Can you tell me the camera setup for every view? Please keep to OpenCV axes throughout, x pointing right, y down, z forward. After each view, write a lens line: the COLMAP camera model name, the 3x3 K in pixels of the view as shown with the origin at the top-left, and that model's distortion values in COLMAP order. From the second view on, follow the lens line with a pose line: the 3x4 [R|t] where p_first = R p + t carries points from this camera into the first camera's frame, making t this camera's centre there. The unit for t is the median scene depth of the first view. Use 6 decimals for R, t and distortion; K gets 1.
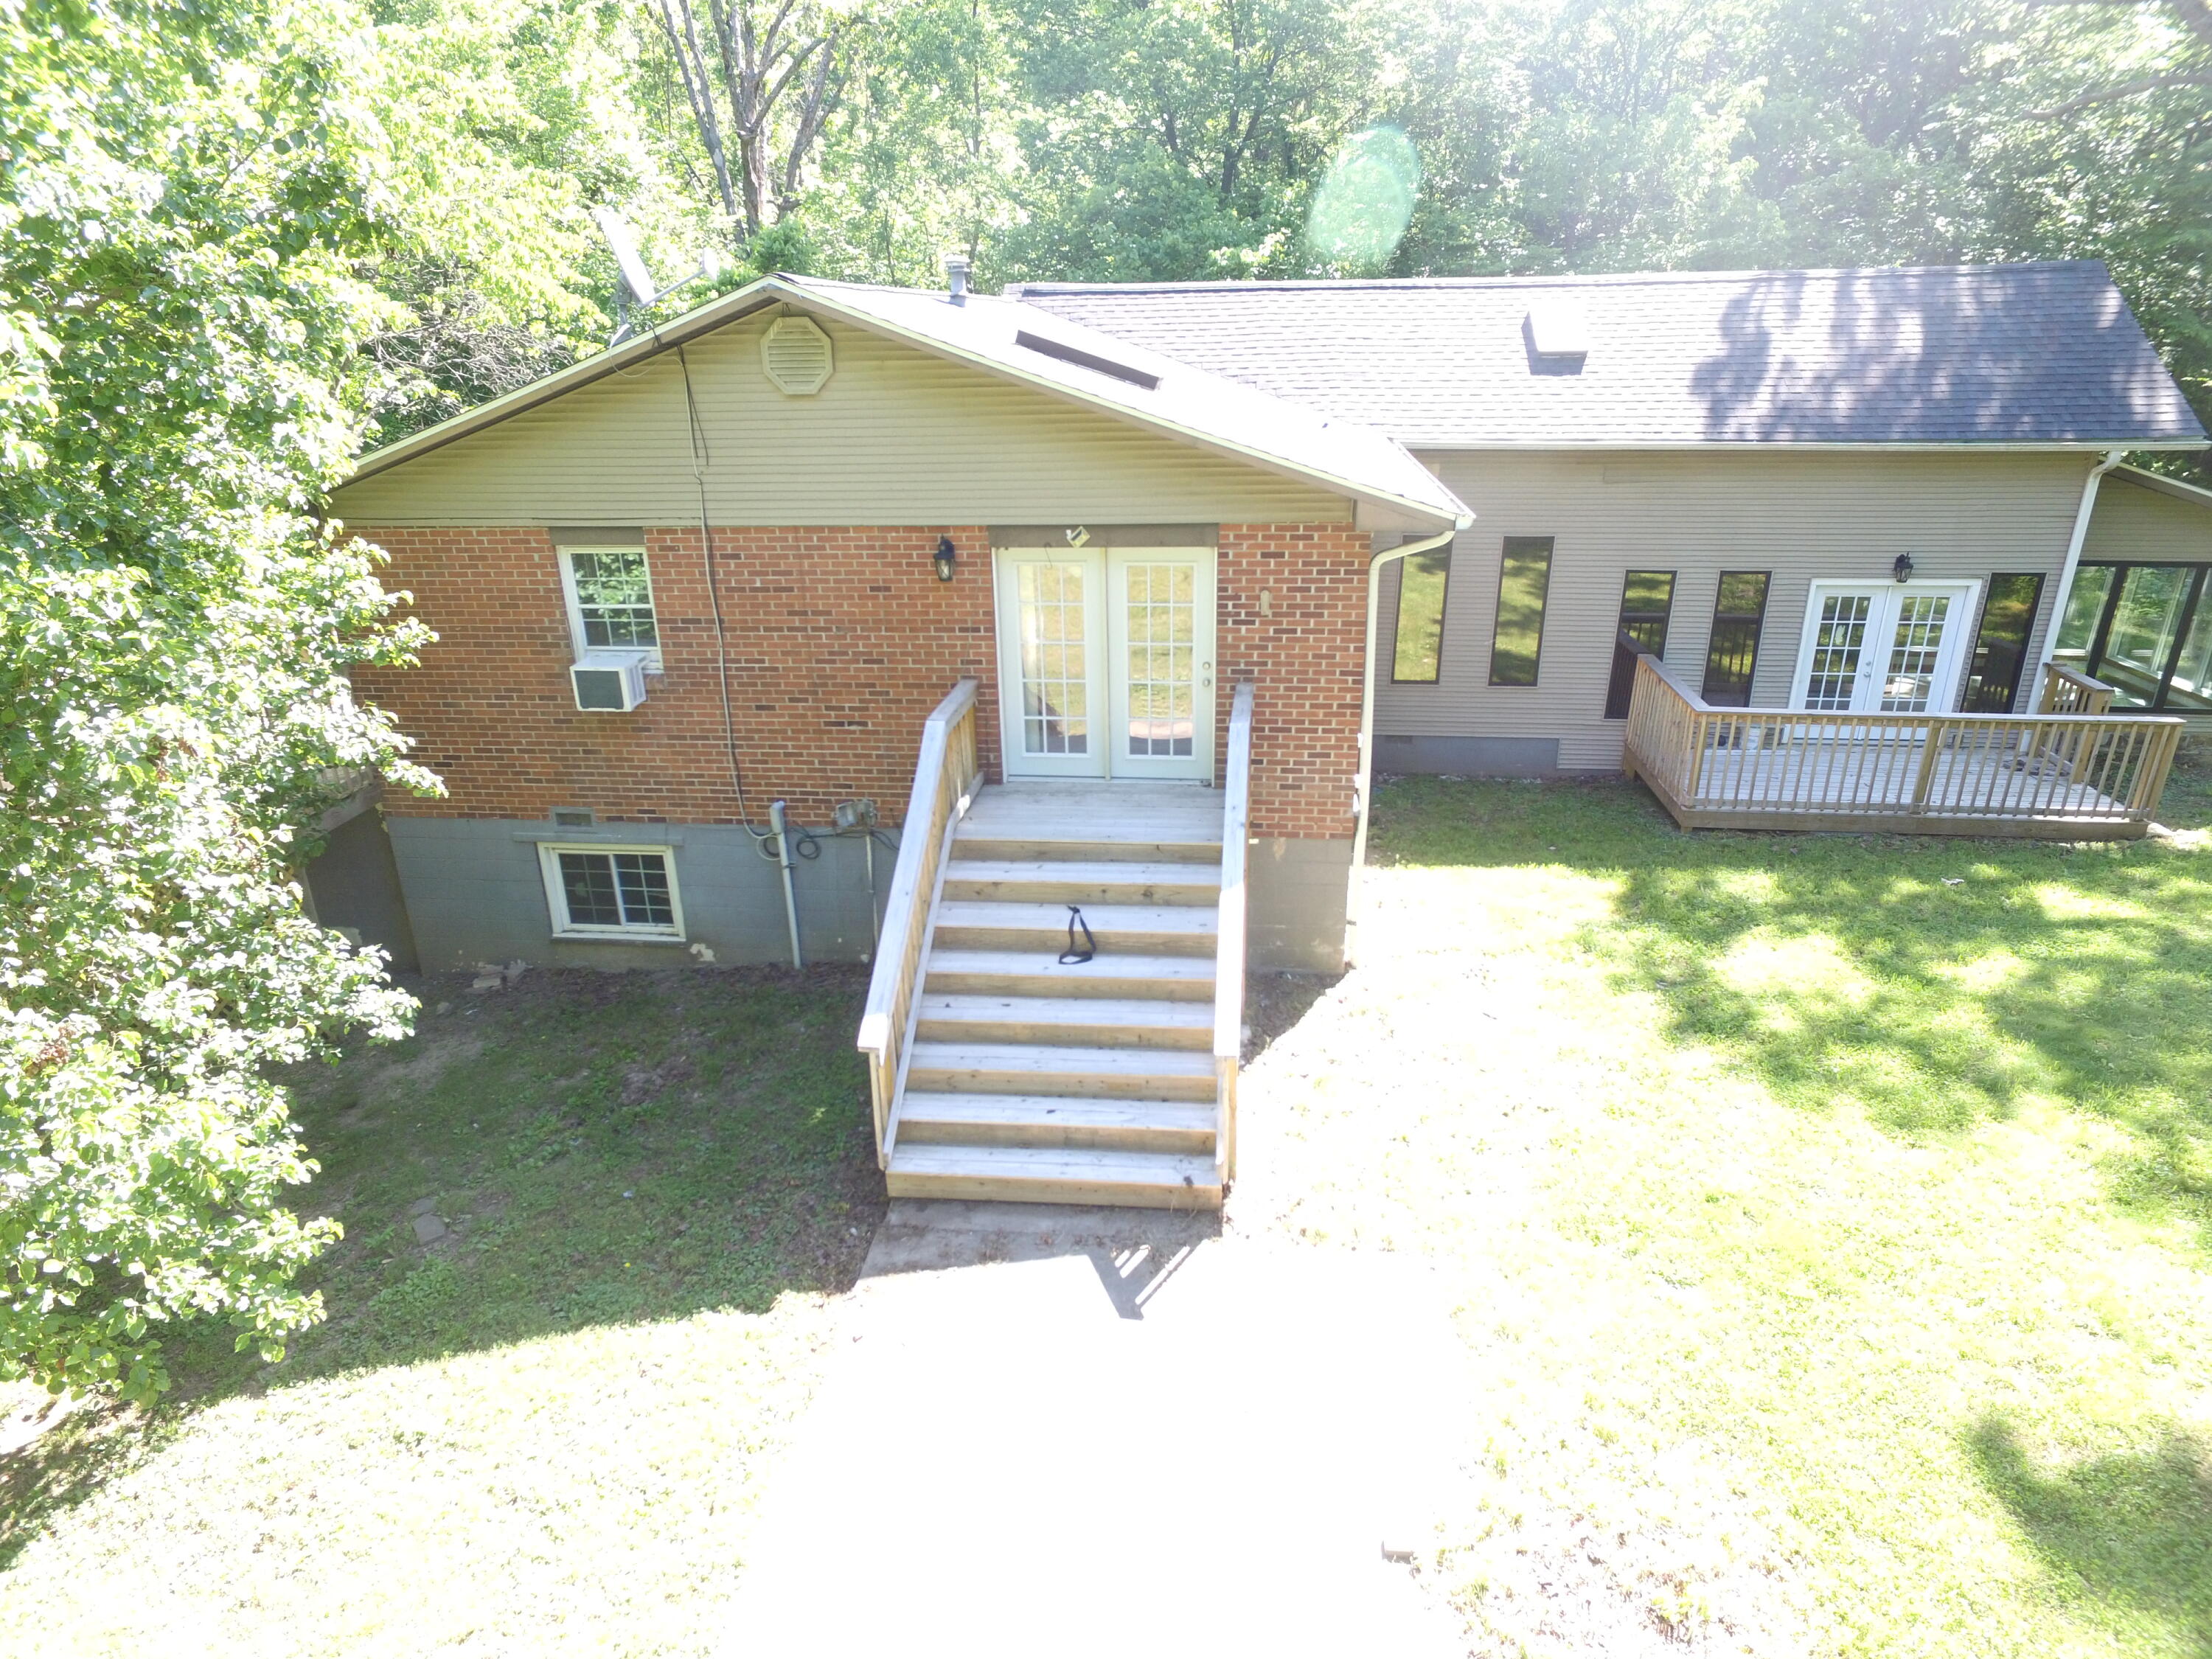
lens RADIAL K [[1290.1, 0, 1111.8], [0, 1290.1, 838.8], [0, 0, 1]] dist [-0.012594, 0.014317]
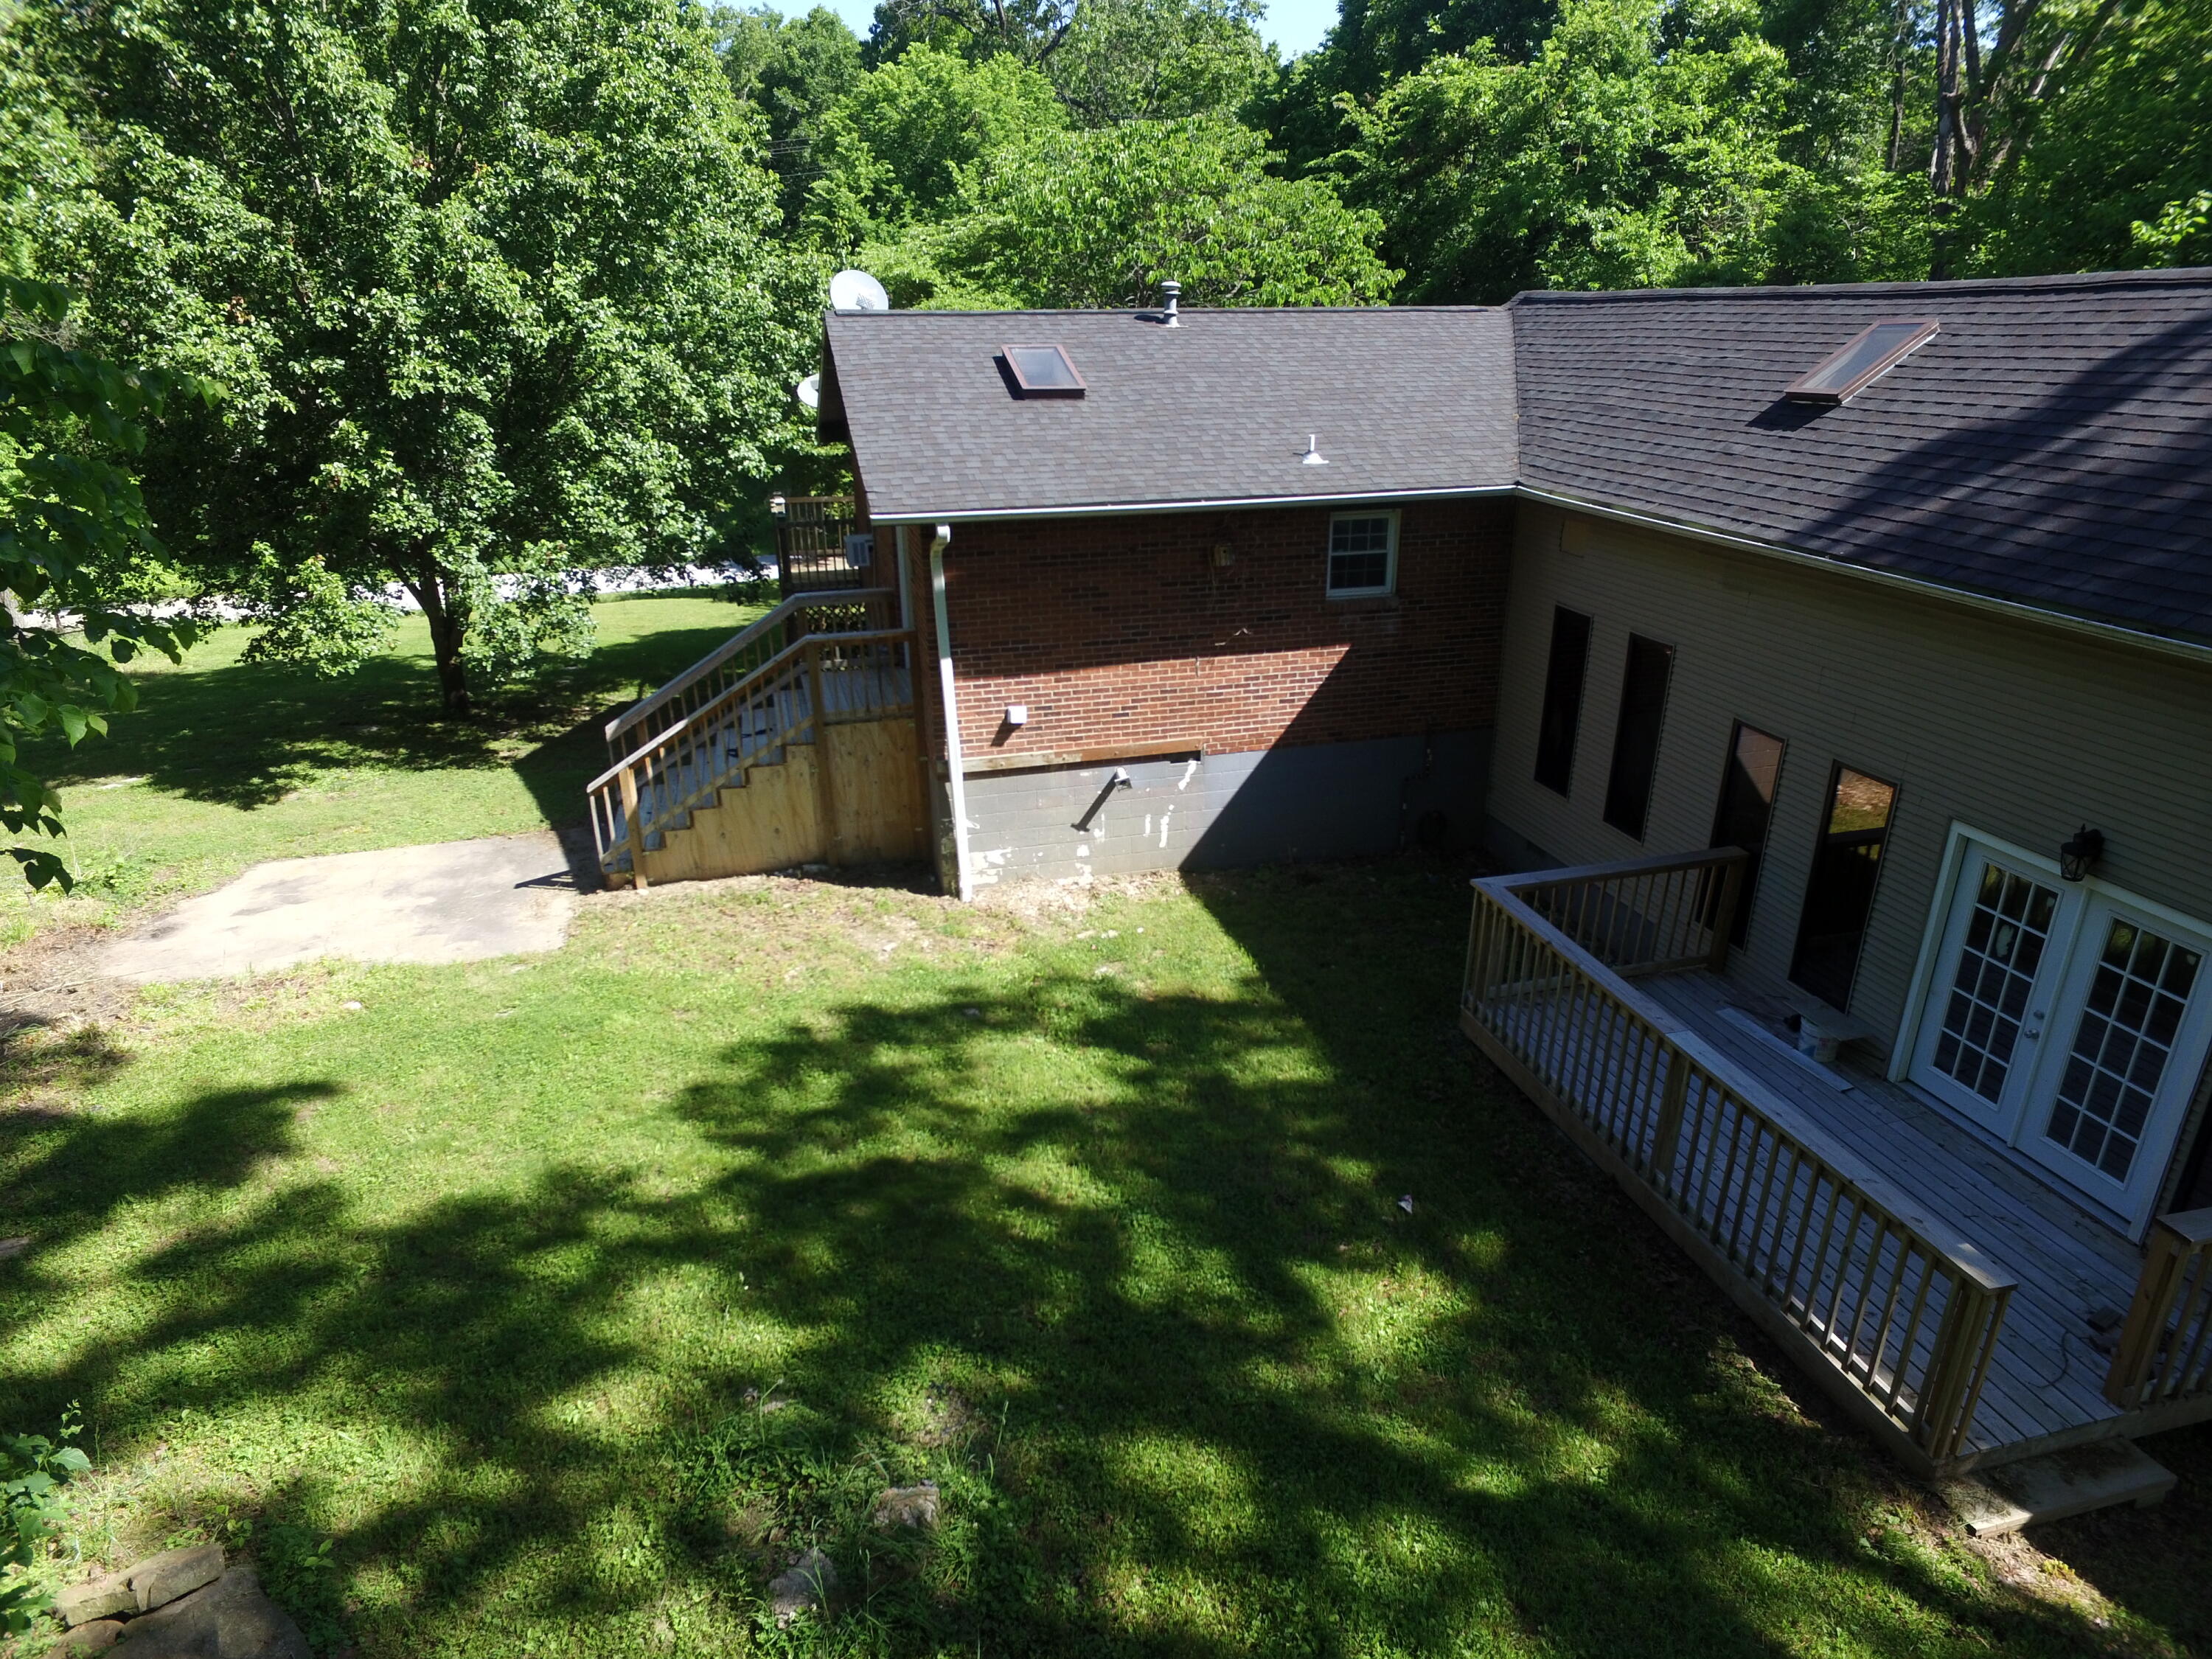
lens RADIAL K [[1290.1, 0, 1111.8], [0, 1290.1, 838.8], [0, 0, 1]] dist [-0.012594, 0.014317]
pose [[0.347516, 0.359144, -0.866169, 1.210556], [-0.335493, 0.910215, 0.242804, -0.277537], [0.875601, 0.206215, 0.436804, 0.575729]]
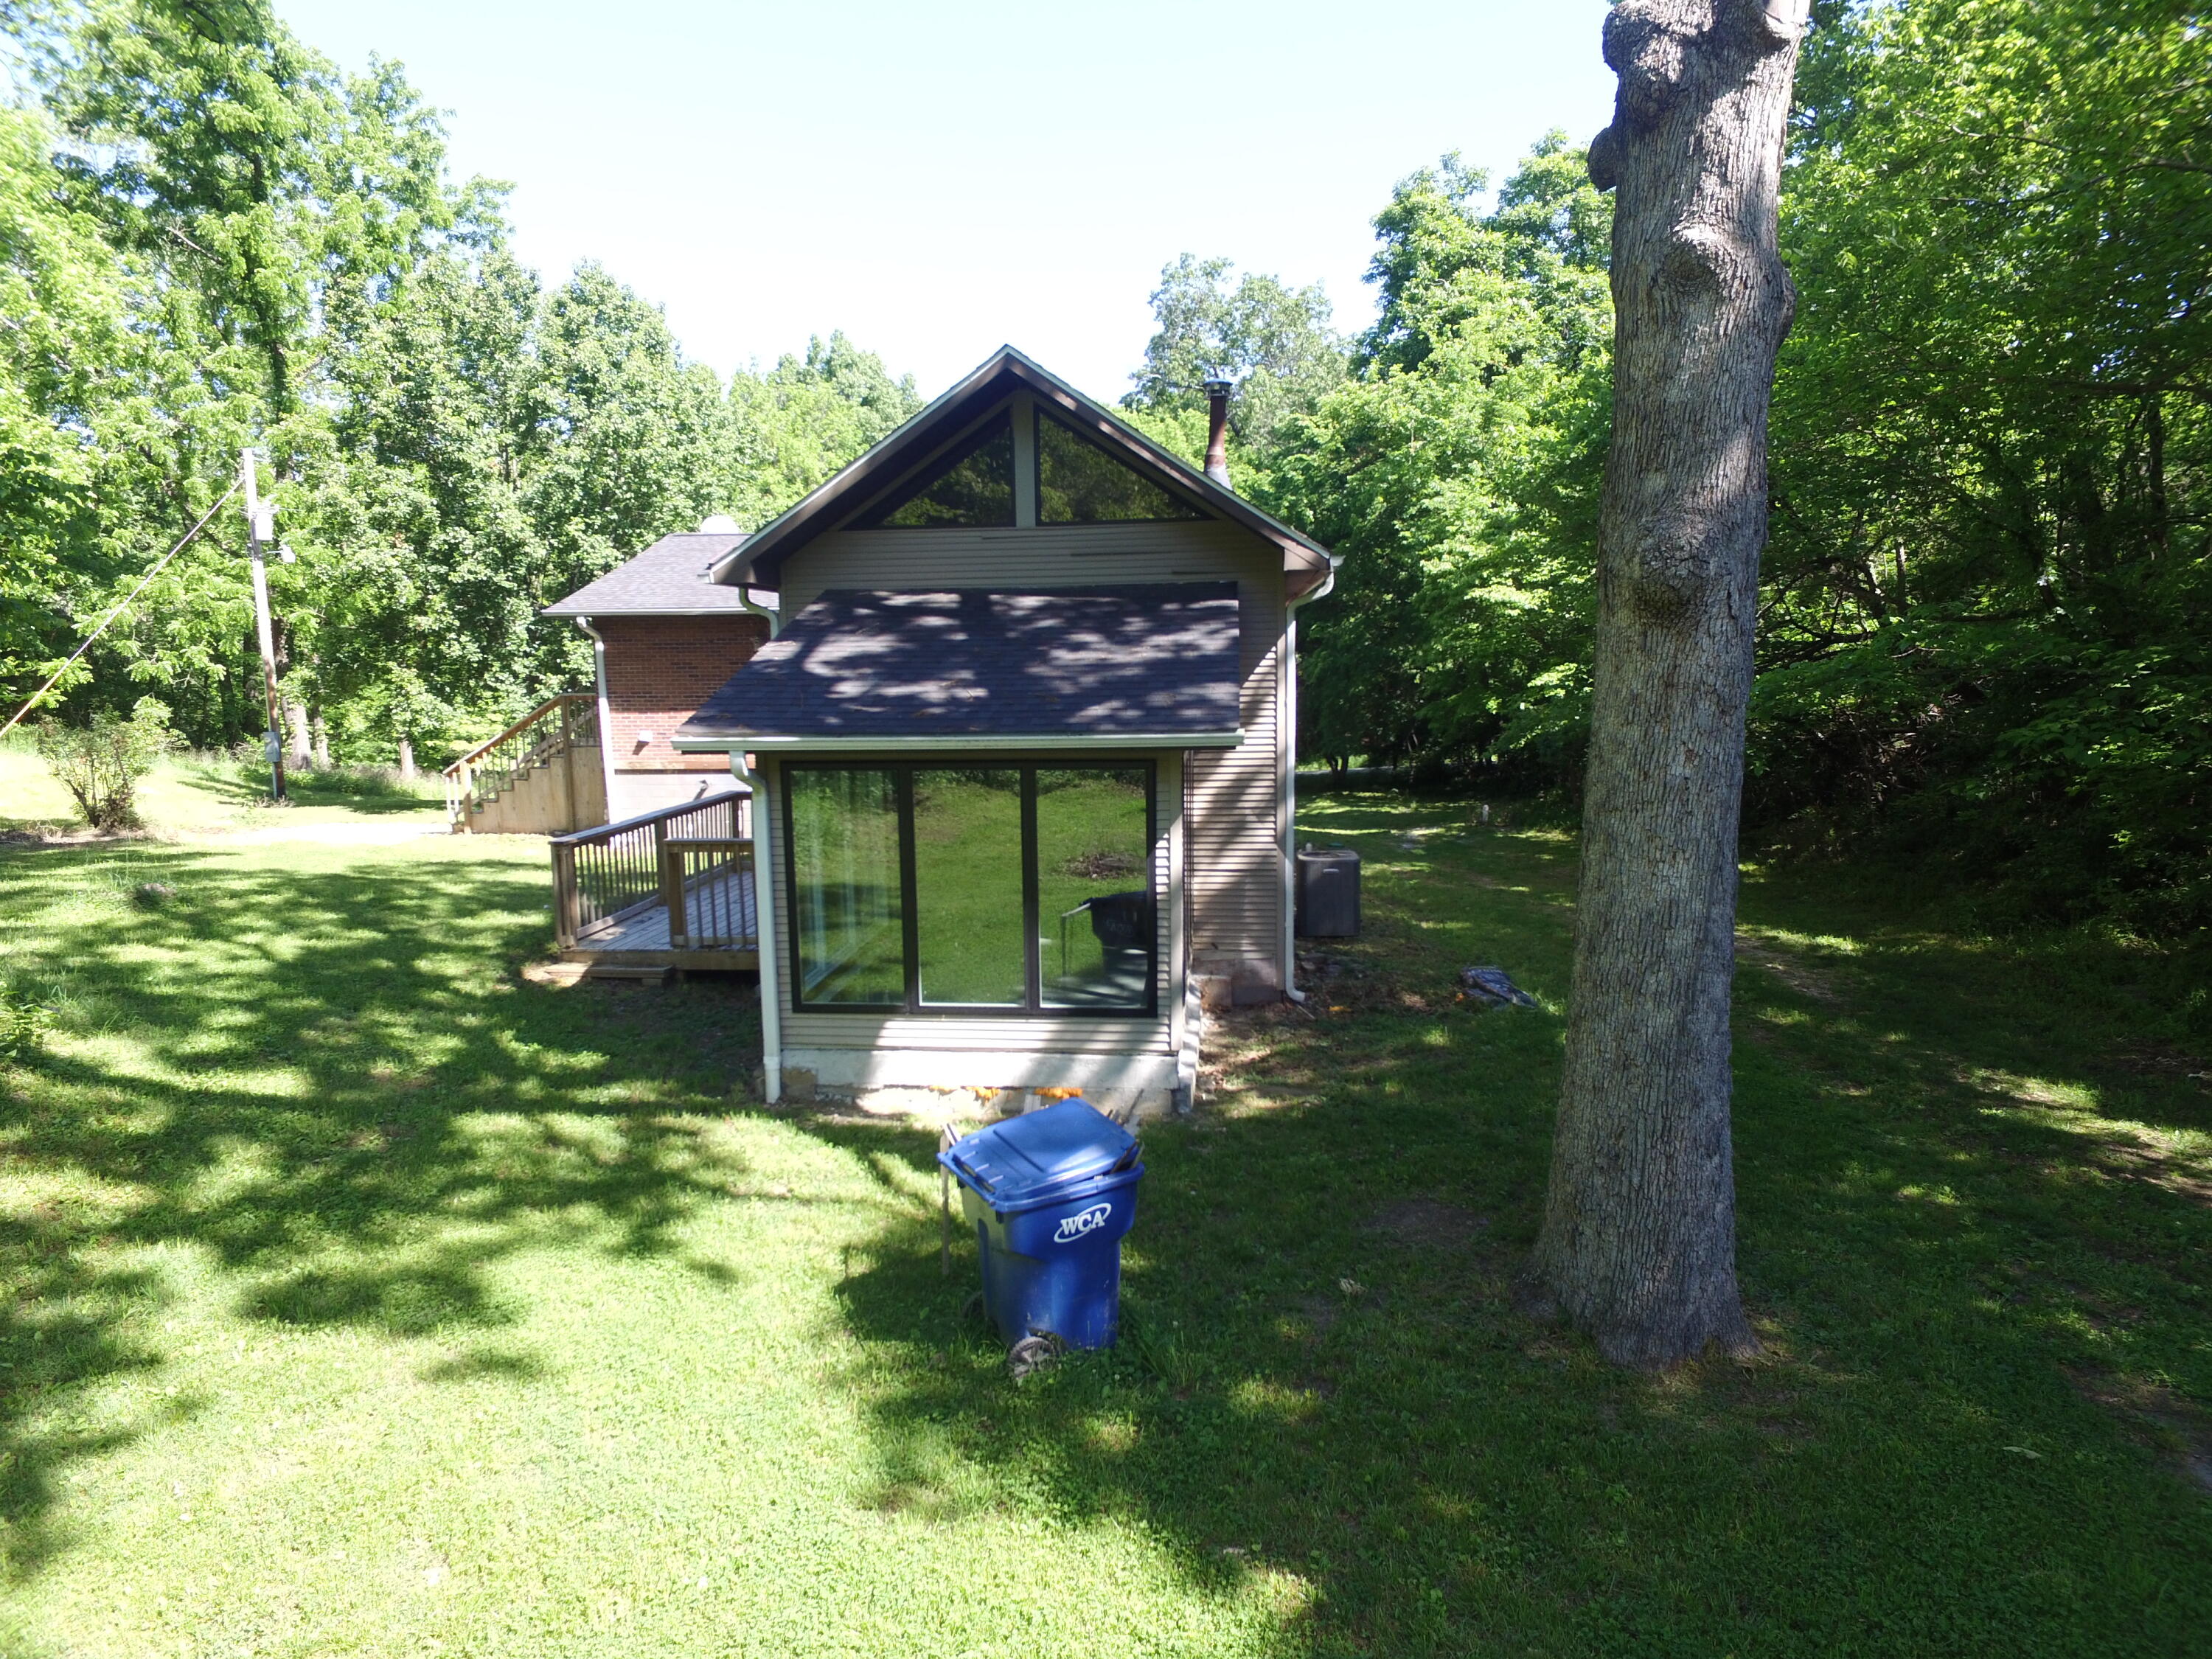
lens RADIAL K [[1290.1, 0, 1111.8], [0, 1290.1, 838.8], [0, 0, 1]] dist [-0.012594, 0.014317]
pose [[0.001275, 0.141204, -0.989980, 2.083950], [-0.359914, 0.923702, 0.131287, -0.434074], [0.932985, 0.356140, 0.051999, 1.577295]]
